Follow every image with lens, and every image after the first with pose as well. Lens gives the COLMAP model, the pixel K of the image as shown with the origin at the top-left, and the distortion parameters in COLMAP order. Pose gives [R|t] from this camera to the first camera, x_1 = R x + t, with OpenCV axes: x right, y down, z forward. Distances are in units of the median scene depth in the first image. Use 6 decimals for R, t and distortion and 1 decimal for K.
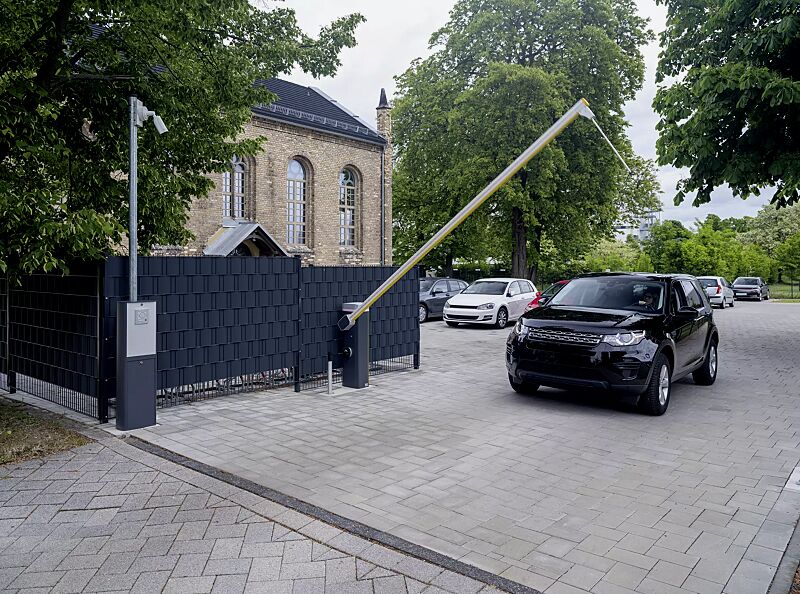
lens RADIAL K [[634.6, 0, 369.4], [0, 634.6, 227.0], [0, 0, 1]] dist [-0.010383, 0.008065]
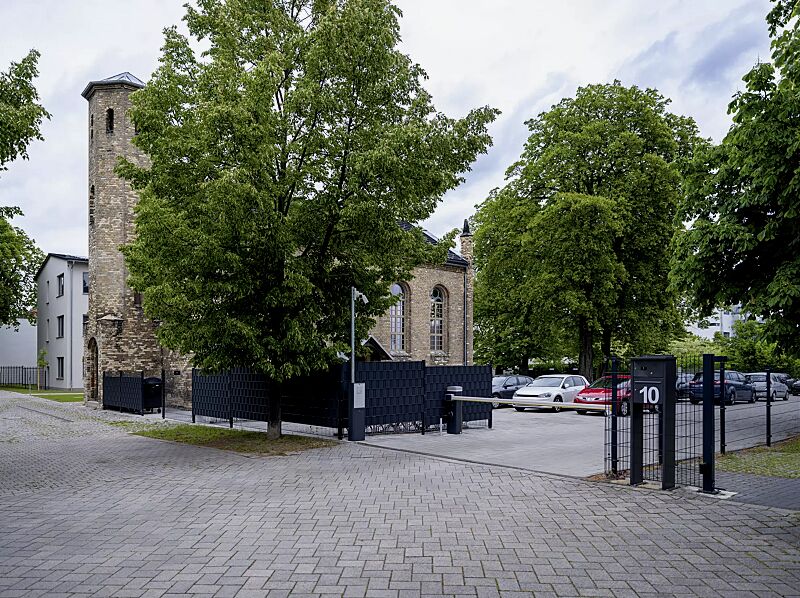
lens RADIAL K [[676.1, 0, 351.8], [0, 676.1, 372.5], [0, 0, 1]] dist [-0.019357, 0.027079]
pose [[0.989978, -0.009477, -0.140901, -0.014294], [0.019183, 0.997523, 0.067682, -0.018766], [0.139911, -0.069707, 0.987707, -0.320635]]
